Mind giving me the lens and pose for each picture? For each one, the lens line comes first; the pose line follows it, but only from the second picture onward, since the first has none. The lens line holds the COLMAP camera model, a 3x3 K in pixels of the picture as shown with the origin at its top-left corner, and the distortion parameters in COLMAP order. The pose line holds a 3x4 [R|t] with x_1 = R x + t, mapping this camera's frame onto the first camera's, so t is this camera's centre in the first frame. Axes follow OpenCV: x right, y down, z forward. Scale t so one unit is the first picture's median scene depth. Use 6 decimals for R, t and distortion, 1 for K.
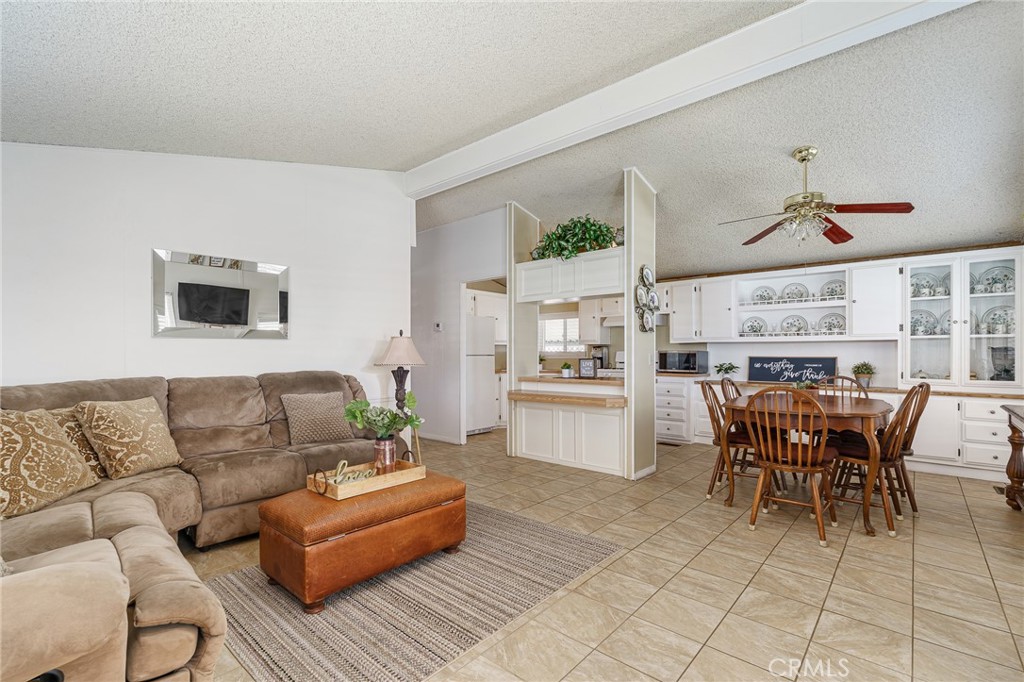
lens RADIAL K [[463.1, 0, 510.6], [0, 463.1, 355.5], [0, 0, 1]] dist [-0.004038, -0.000702]
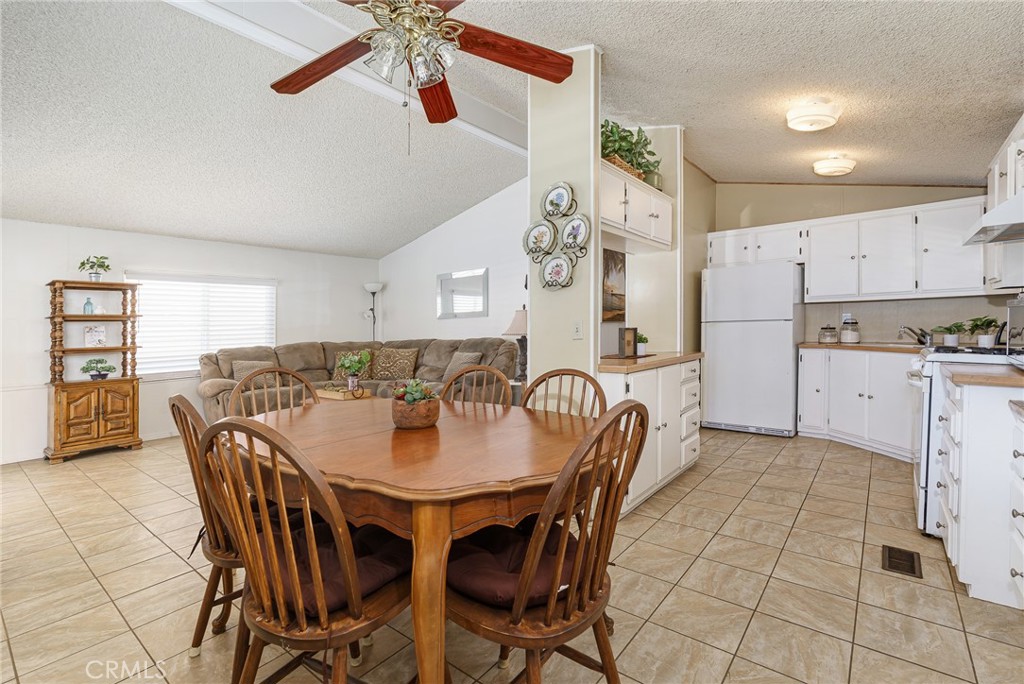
lens RADIAL K [[466.8, 0, 512.0], [0, 466.8, 342.0], [0, 0, 1]] dist [-0.001644, -0.000377]
pose [[0.045958, 0.027883, -0.998554, 0.861574], [0.017988, 0.999425, 0.028735, 0.004576], [0.998781, -0.019282, 0.045430, 0.839669]]
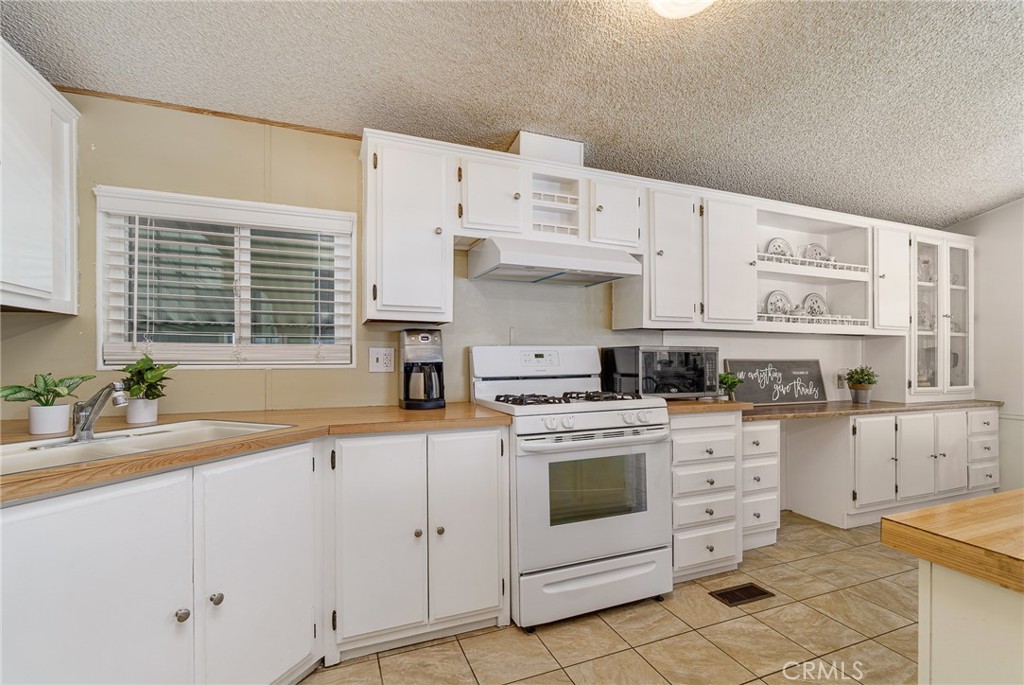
lens RADIAL K [[463.1, 0, 510.6], [0, 463.1, 357.0], [0, 0, 1]] dist [-0.004038, -0.000702]
pose [[0.451776, -0.003281, 0.892125, -0.099618], [0.000437, 0.999994, 0.003456, -0.003131], [-0.892131, -0.001172, 0.451775, 1.237808]]
